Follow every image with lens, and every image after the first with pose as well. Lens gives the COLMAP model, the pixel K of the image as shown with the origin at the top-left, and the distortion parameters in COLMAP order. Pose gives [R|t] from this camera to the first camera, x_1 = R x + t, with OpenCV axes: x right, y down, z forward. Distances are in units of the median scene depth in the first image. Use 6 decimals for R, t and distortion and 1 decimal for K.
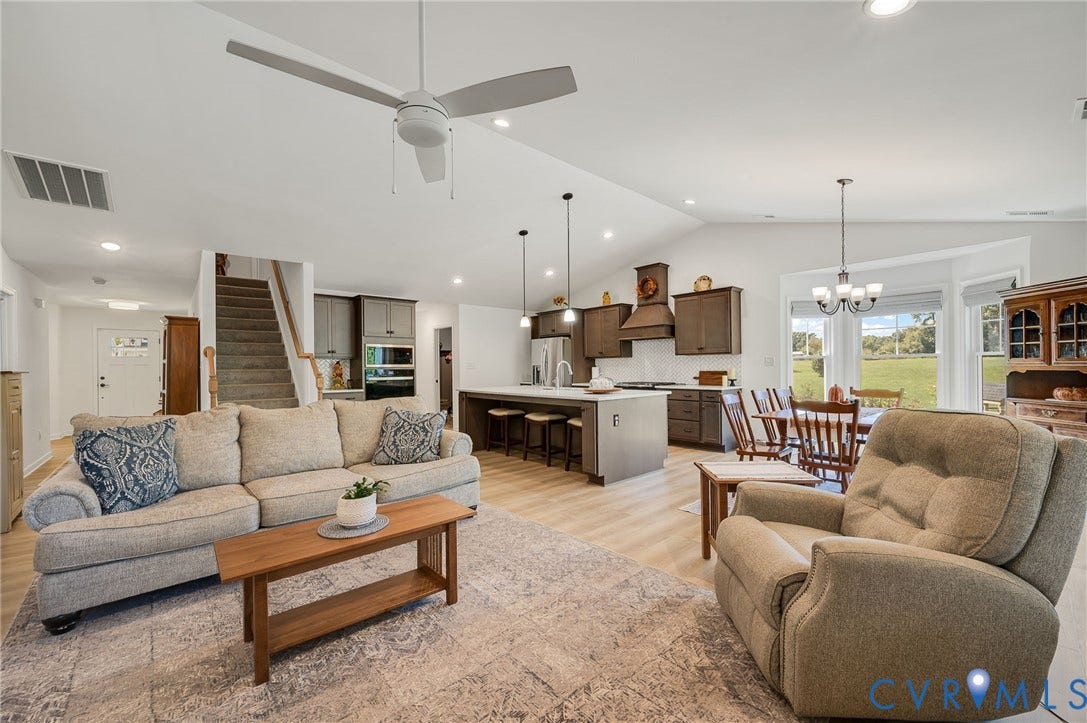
lens RADIAL K [[441.1, 0, 548.2], [0, 441.1, 361.9], [0, 0, 1]] dist [-0.000607, -0.000213]
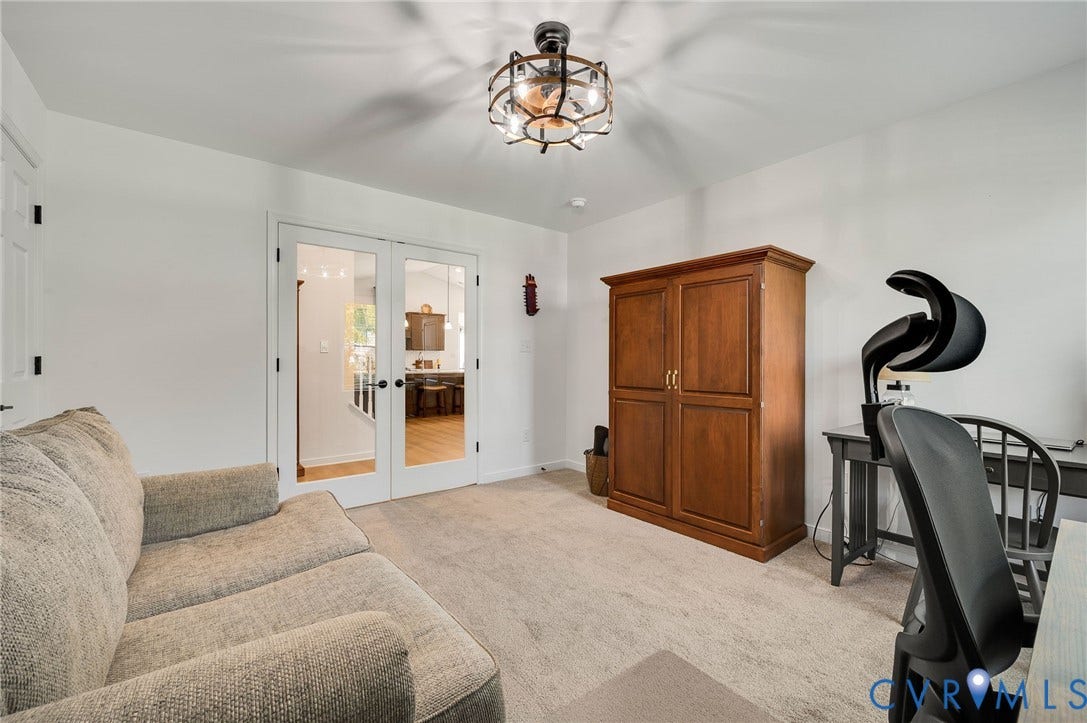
lens RADIAL K [[441.1, 0, 548.2], [0, 441.1, 361.9], [0, 0, 1]] dist [-0.000607, -0.000213]
pose [[0.040743, 0.010699, 0.999112, -1.264178], [-0.013186, 0.999861, -0.010169, 0.036590], [-0.999083, -0.012760, 0.040878, 0.438300]]
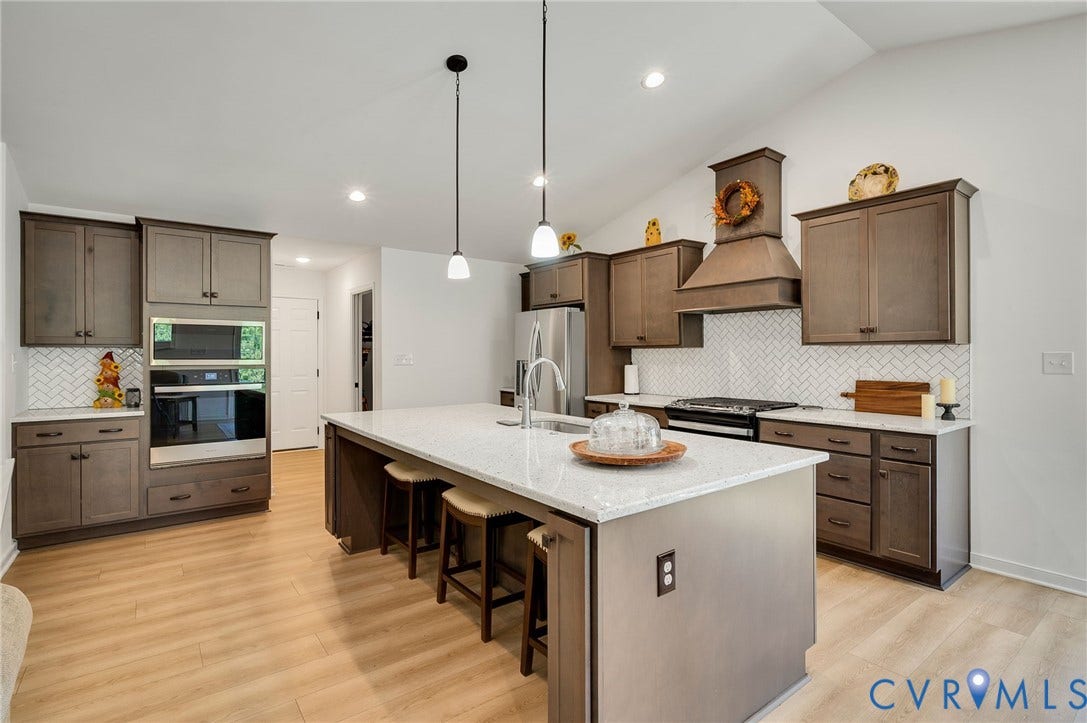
lens RADIAL K [[535.5, 0, 547.2], [0, 535.5, 350.3], [0, 0, 1]] dist [-0.001396, 0.000061]
pose [[0.997000, 0.007590, -0.077026, 0.067497], [-0.007050, 0.999949, 0.007269, -0.011741], [0.077077, -0.006704, 0.997003, 0.424004]]
